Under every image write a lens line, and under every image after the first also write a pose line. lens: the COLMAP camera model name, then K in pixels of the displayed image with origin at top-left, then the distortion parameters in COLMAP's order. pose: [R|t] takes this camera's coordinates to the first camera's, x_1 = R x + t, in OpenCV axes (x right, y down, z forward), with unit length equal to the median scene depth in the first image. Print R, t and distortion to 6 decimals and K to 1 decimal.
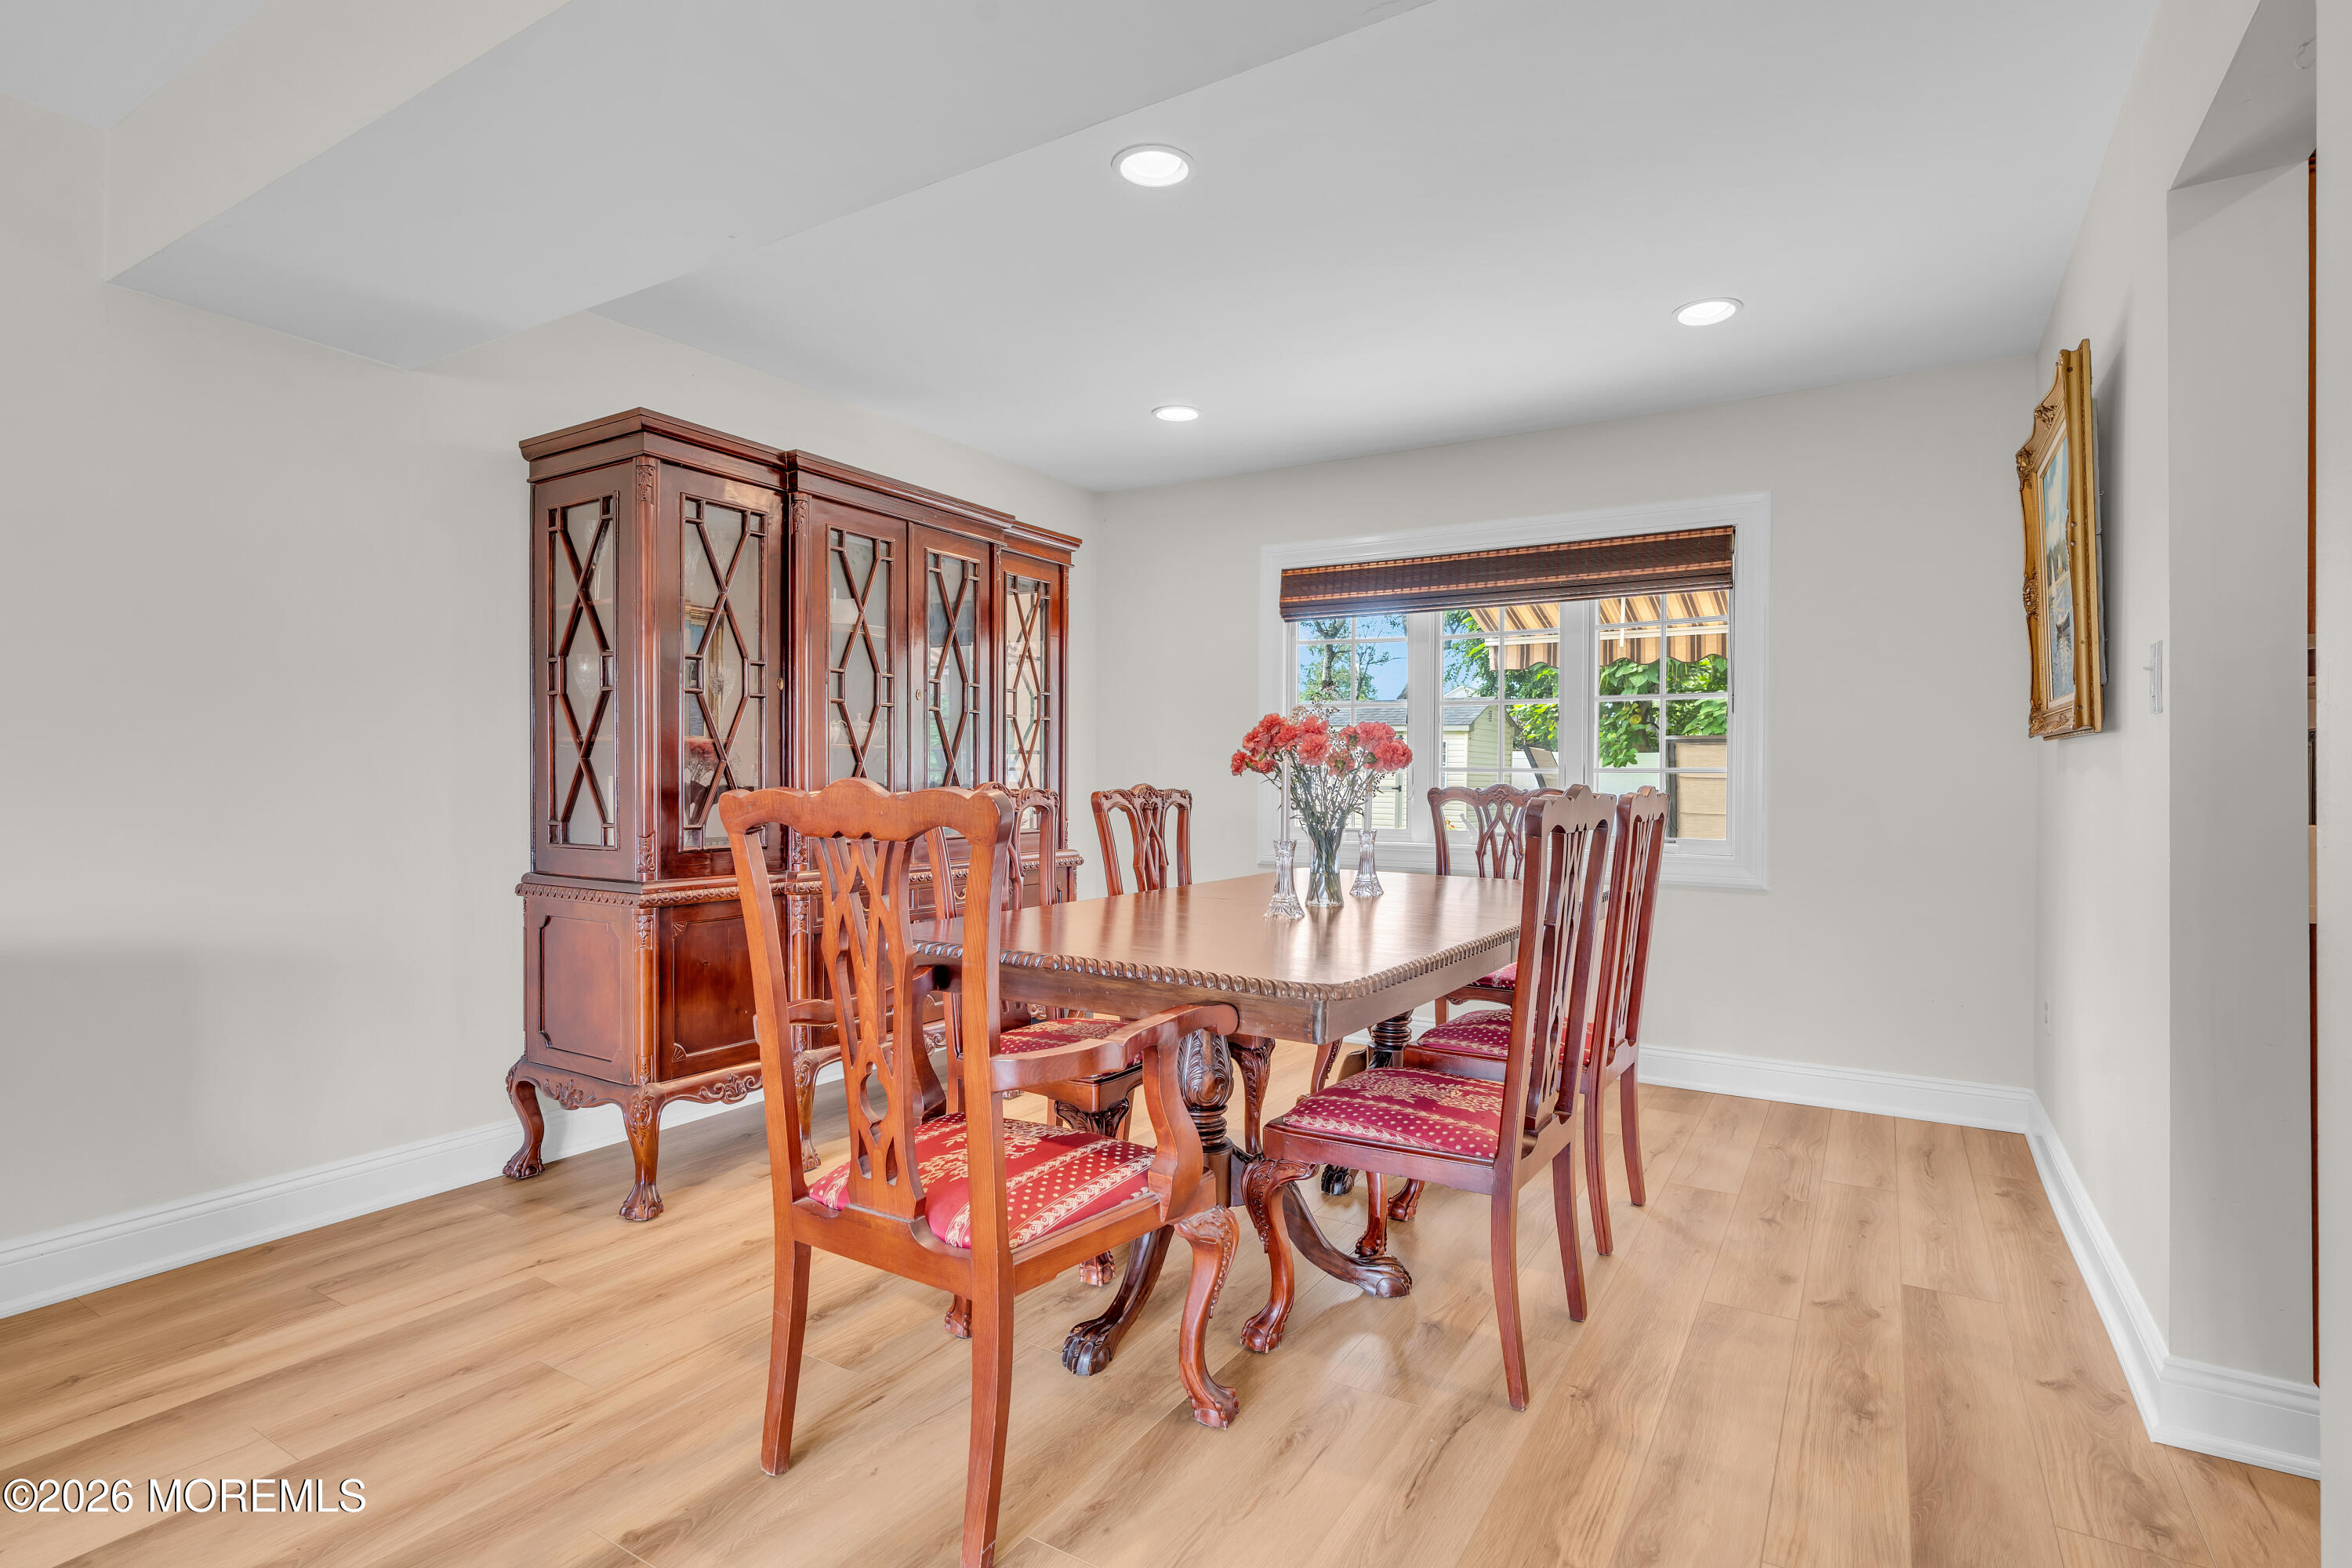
lens RADIAL K [[1159.8, 0, 1197.3], [0, 1159.8, 781.8], [0, 0, 1]] dist [-0.015138, 0.005992]
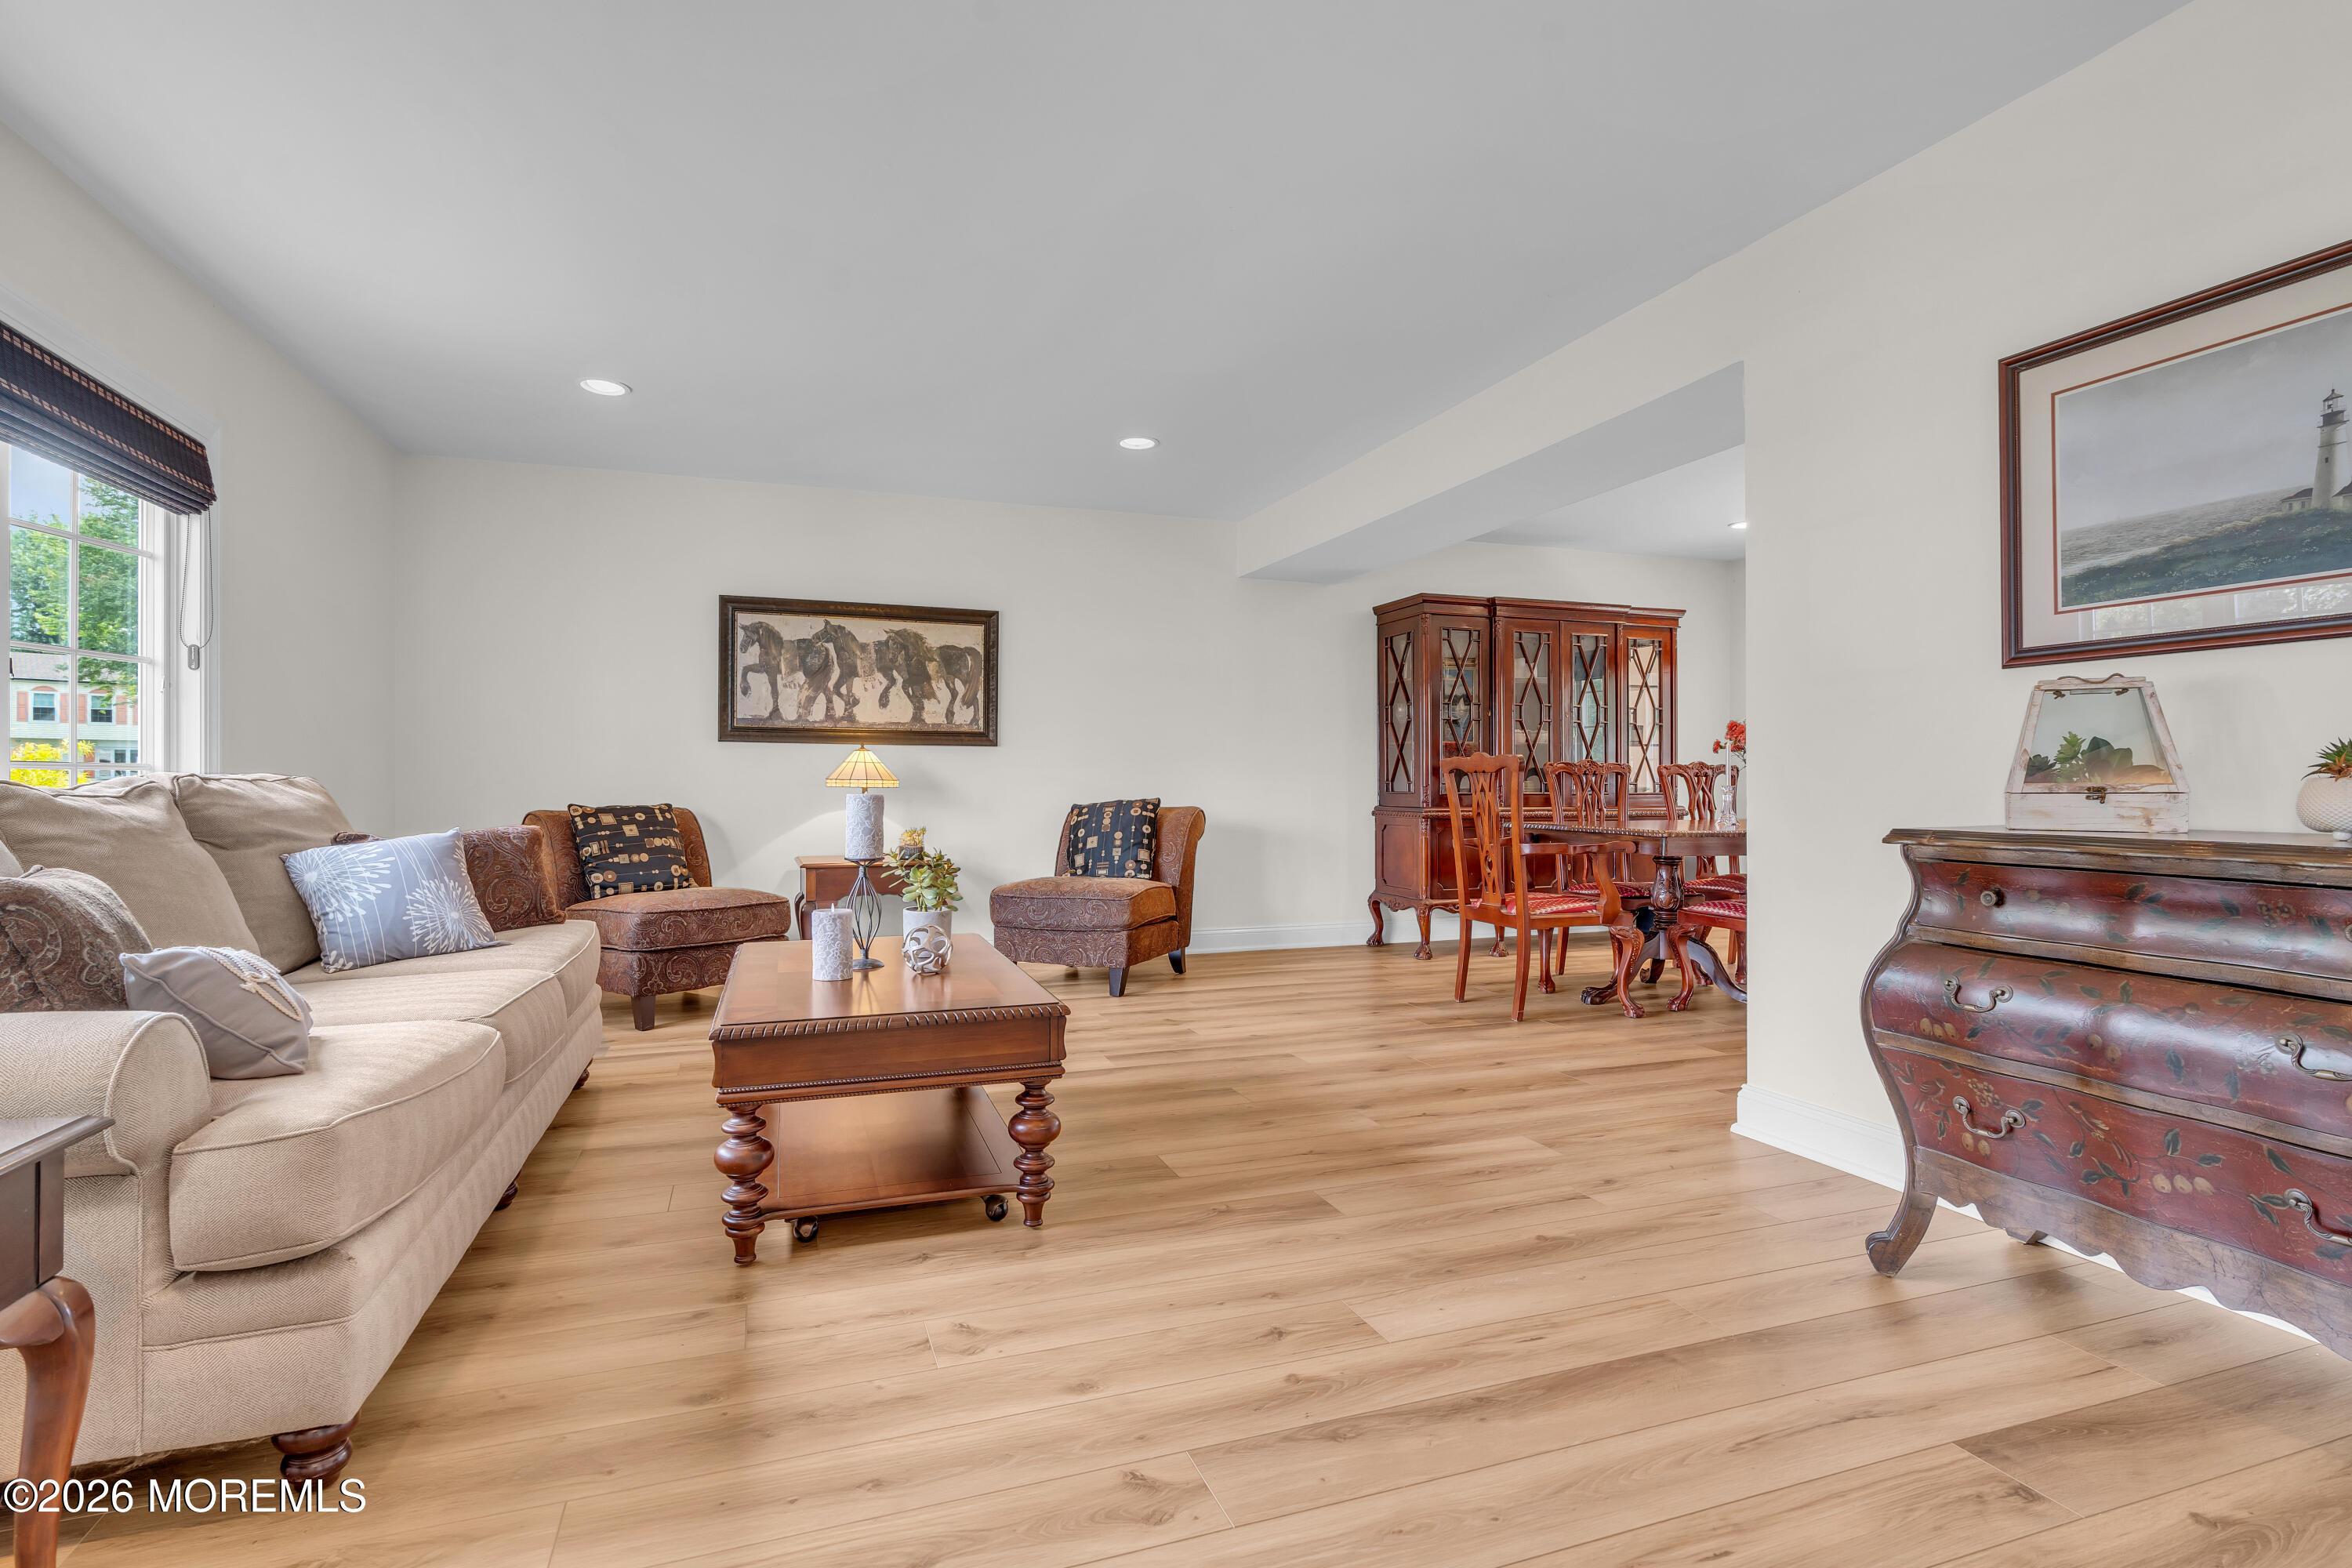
lens RADIAL K [[1159.8, 0, 1178.8], [0, 1159.8, 780.8], [0, 0, 1]] dist [-0.015138, 0.005992]
pose [[0.777048, -0.003179, -0.629433, 0.495487], [0.000937, 0.999992, -0.003894, 0.040436], [0.629441, 0.002436, 0.777045, -0.914813]]
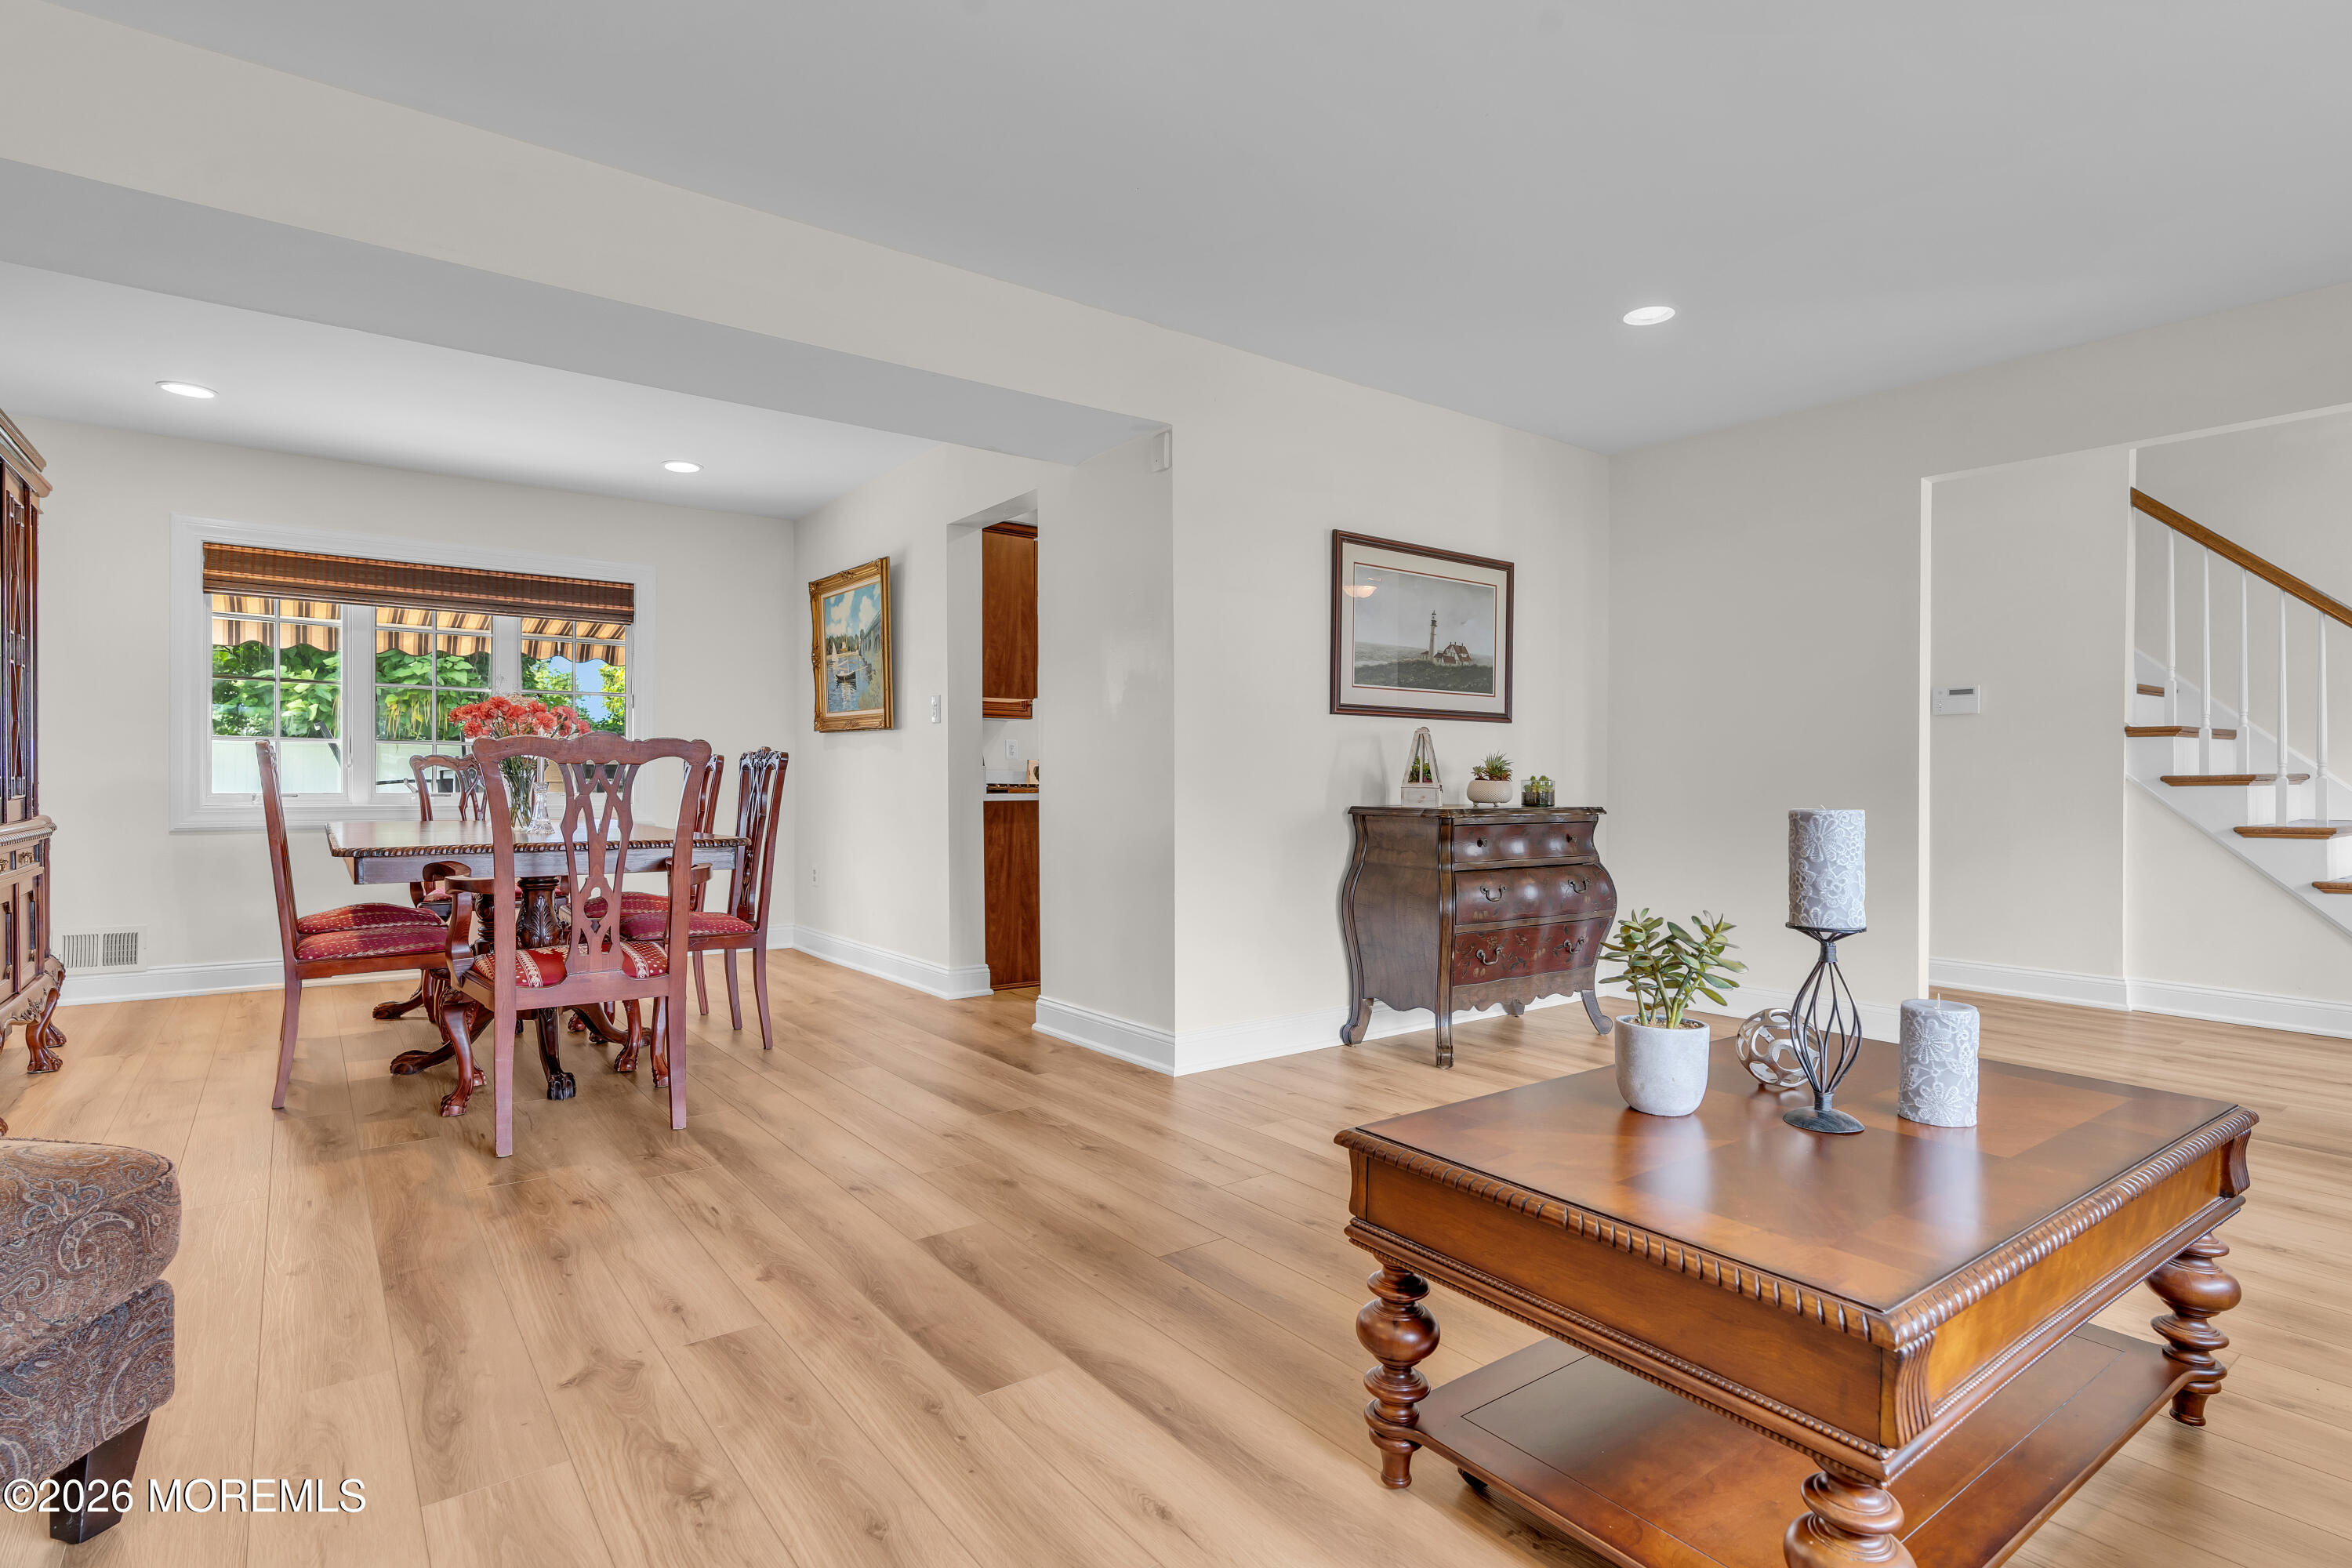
lens RADIAL K [[1159.8, 0, 1164.7], [0, 1159.8, 782.0], [0, 0, 1]] dist [-0.015138, 0.005992]
pose [[0.377443, -0.005705, 0.926015, -0.866441], [-0.003715, 0.999964, 0.007675, 0.029573], [-0.926025, -0.006337, 0.377408, -0.273956]]
